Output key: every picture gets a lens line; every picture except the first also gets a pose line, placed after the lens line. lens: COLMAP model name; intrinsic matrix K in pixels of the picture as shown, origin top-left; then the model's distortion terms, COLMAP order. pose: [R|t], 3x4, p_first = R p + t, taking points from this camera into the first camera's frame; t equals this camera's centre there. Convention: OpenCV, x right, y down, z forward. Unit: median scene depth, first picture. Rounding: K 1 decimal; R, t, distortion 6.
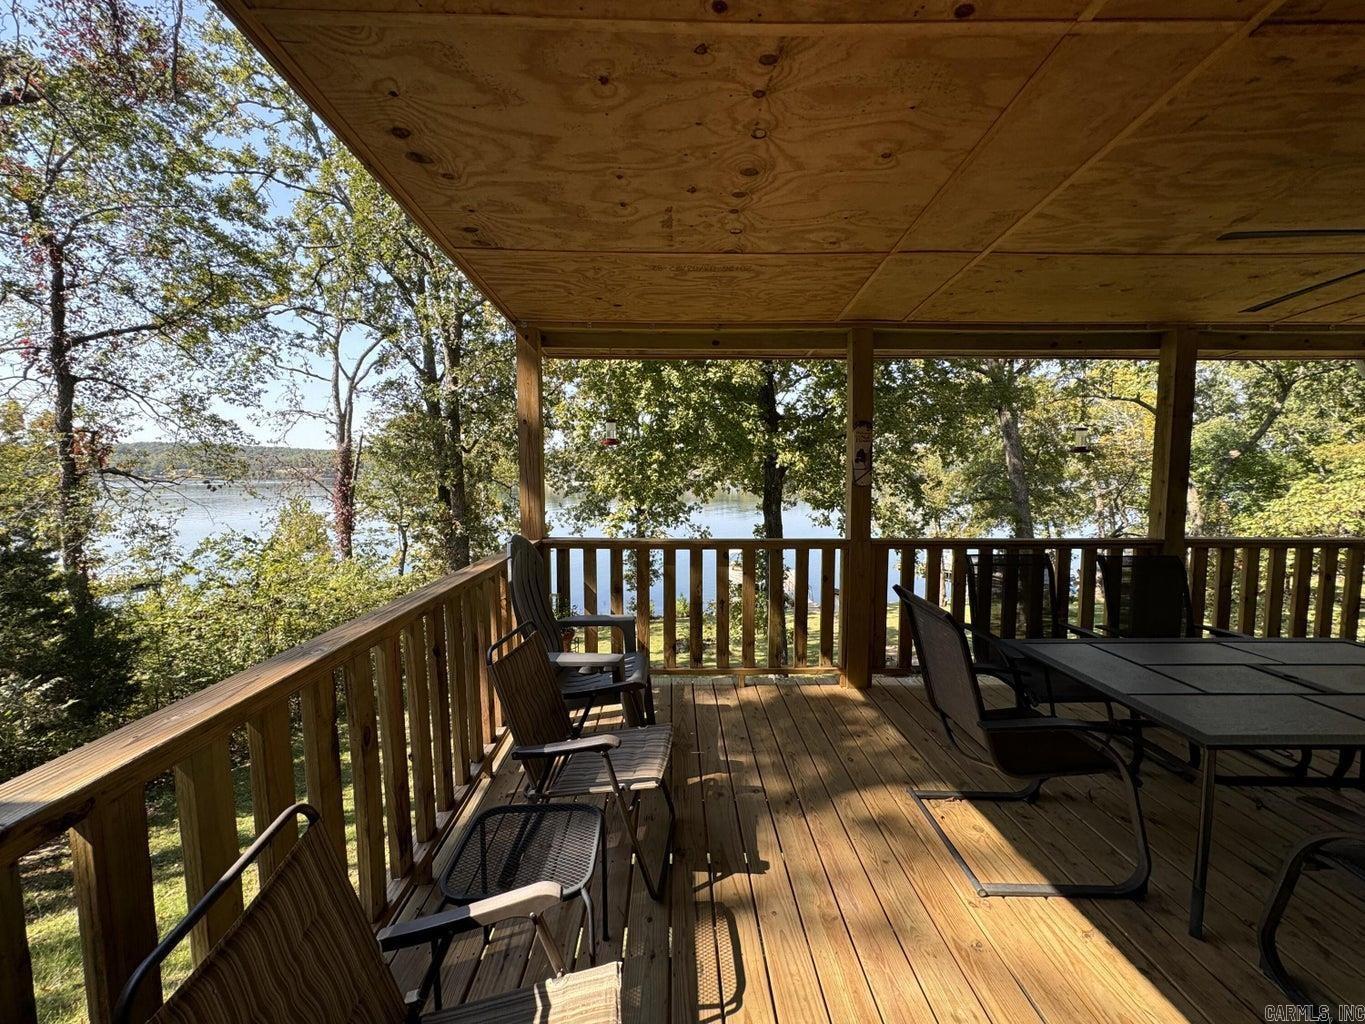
lens RADIAL K [[542.5, 0, 678.0], [0, 542.5, 510.3], [0, 0, 1]] dist [0.001023, 0.000238]
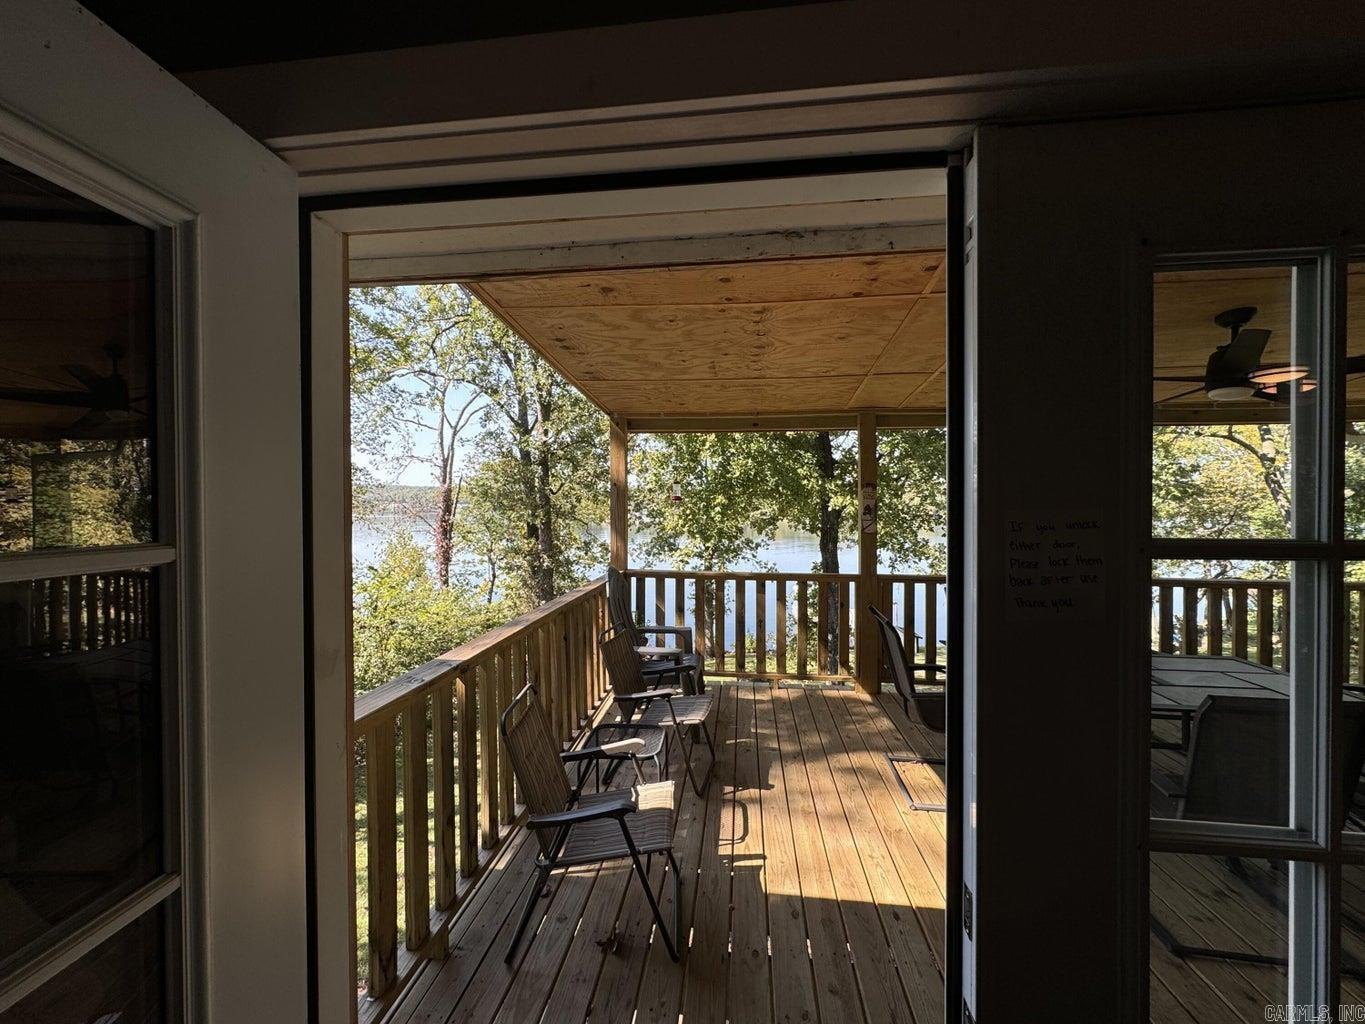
lens RADIAL K [[542.5, 0, 678.0], [0, 542.5, 510.3], [0, 0, 1]] dist [0.001023, 0.000238]
pose [[0.991731, 0.002692, -0.128302, 0.016955], [-0.011096, 0.997834, -0.064832, -0.003095], [0.127850, 0.065720, 0.989614, -0.107717]]
